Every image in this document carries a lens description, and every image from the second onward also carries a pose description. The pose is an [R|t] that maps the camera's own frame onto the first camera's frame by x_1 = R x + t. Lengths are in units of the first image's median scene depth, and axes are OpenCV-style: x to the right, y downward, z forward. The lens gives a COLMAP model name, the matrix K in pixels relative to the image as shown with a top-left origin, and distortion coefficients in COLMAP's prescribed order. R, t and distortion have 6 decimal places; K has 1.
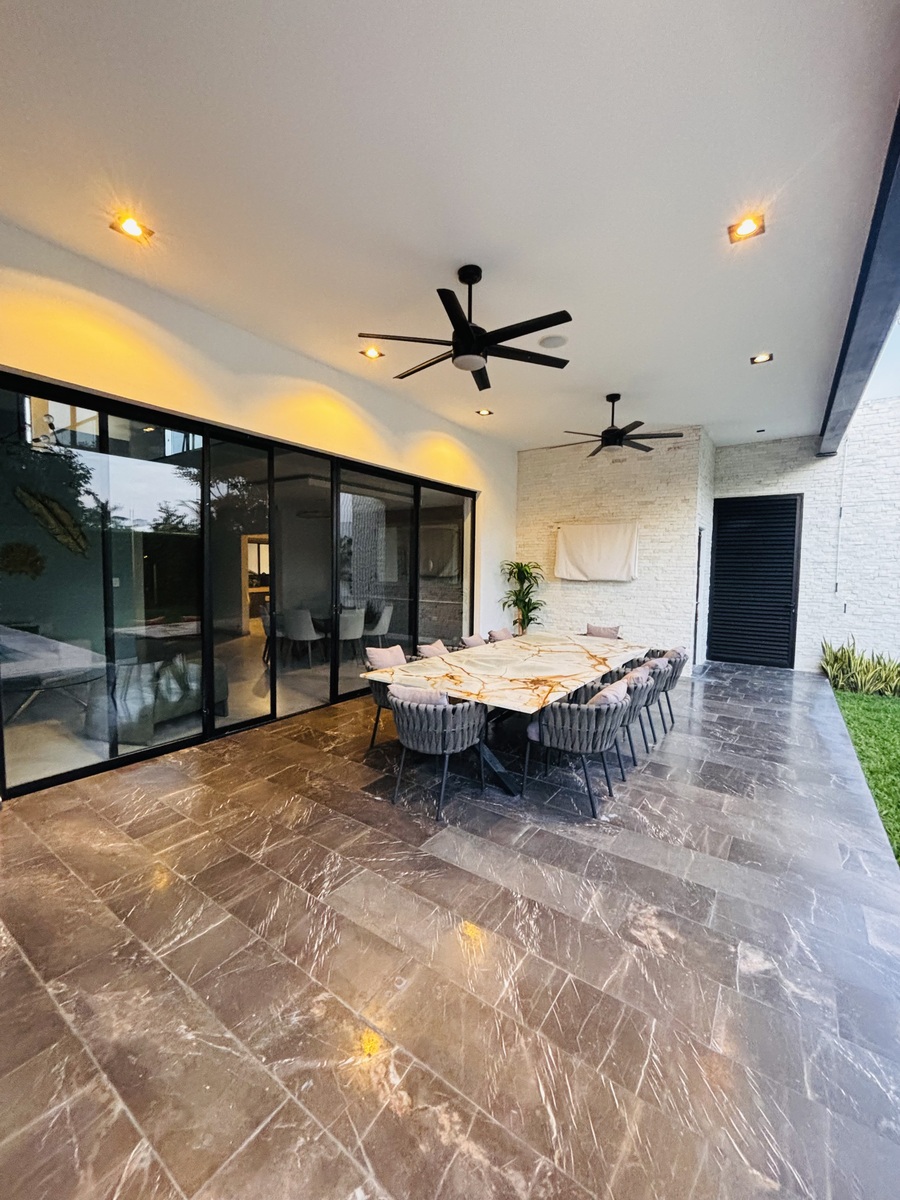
lens RADIAL K [[484.3, 0, 445.7], [0, 484.3, 600.7], [0, 0, 1]] dist [0.007317, -0.000392]
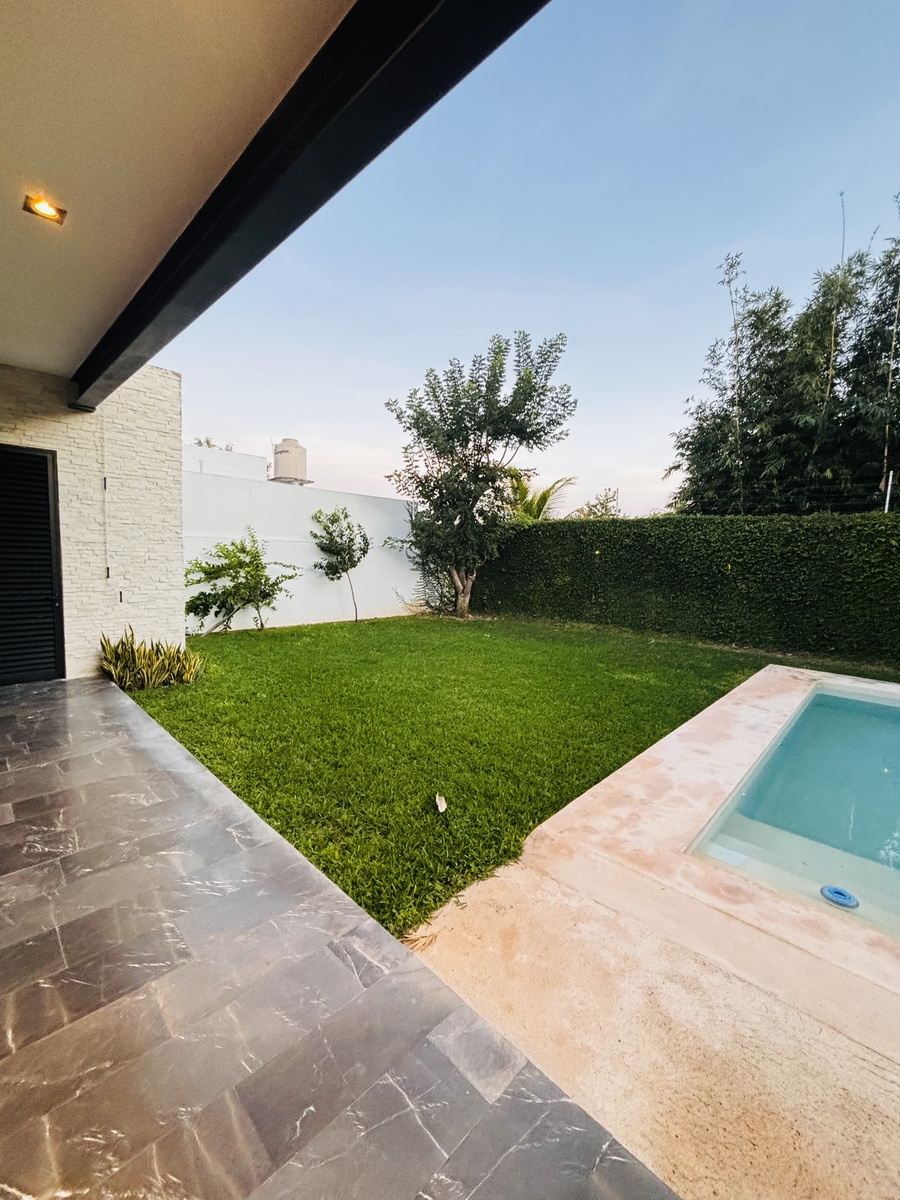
lens RADIAL K [[484.3, 0, 450.9], [0, 484.3, 596.3], [0, 0, 1]] dist [0.007317, -0.000392]
pose [[0.159261, -0.094656, 0.982688, 0.062982], [0.038507, 0.995231, 0.089624, -0.040540], [-0.986485, 0.023567, 0.162147, 0.281126]]
